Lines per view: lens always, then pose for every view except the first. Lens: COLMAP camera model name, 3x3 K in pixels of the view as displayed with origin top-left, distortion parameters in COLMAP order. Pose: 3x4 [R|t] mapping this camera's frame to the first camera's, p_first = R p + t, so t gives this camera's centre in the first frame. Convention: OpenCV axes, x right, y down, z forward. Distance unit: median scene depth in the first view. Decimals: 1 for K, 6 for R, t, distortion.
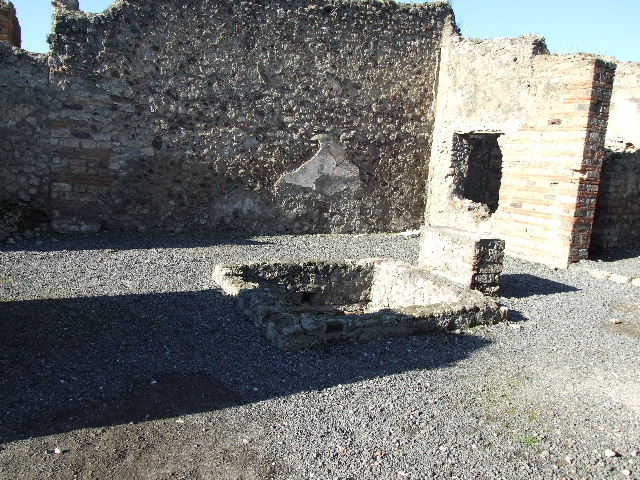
lens RADIAL K [[503.4, 0, 320.0], [0, 503.4, 240.0], [0, 0, 1]] dist [-0.032189, 0.002003]
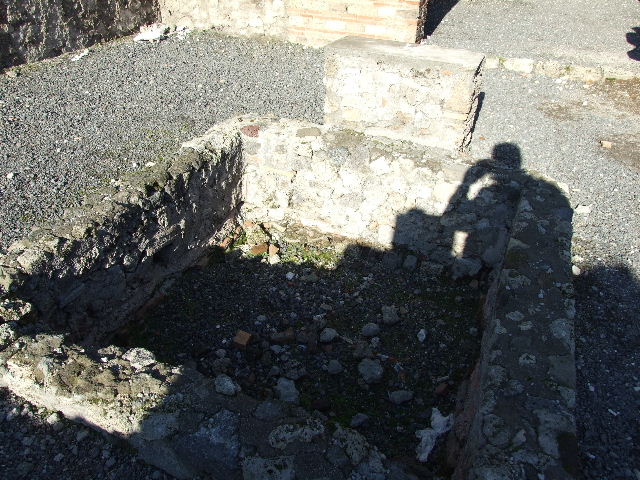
lens RADIAL K [[503.4, 0, 320.0], [0, 503.4, 240.0], [0, 0, 1]] dist [-0.032189, 0.002003]
pose [[0.756050, -0.390596, 0.525189, -0.112998], [0.119450, 0.871278, 0.476032, -0.075831], [-0.643522, -0.297170, 0.705386, 0.445597]]
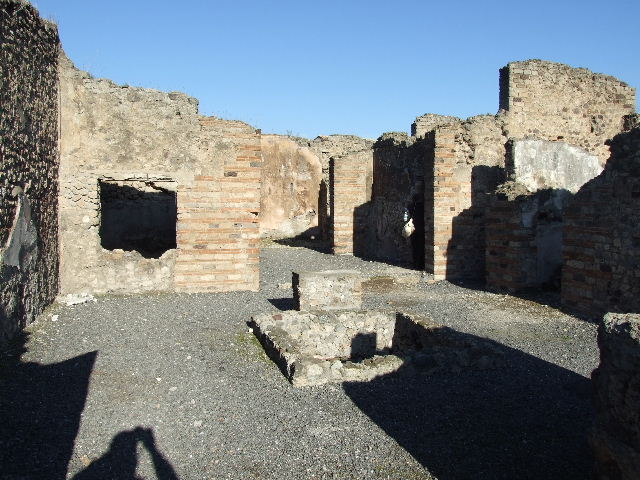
lens RADIAL K [[503.4, 0, 320.0], [0, 503.4, 240.0], [0, 0, 1]] dist [-0.032189, 0.002003]
pose [[0.161282, -0.129782, 0.978338, -0.680856], [0.159037, 0.981778, 0.104020, -0.164151], [-0.974010, 0.138815, 0.178983, 0.562847]]
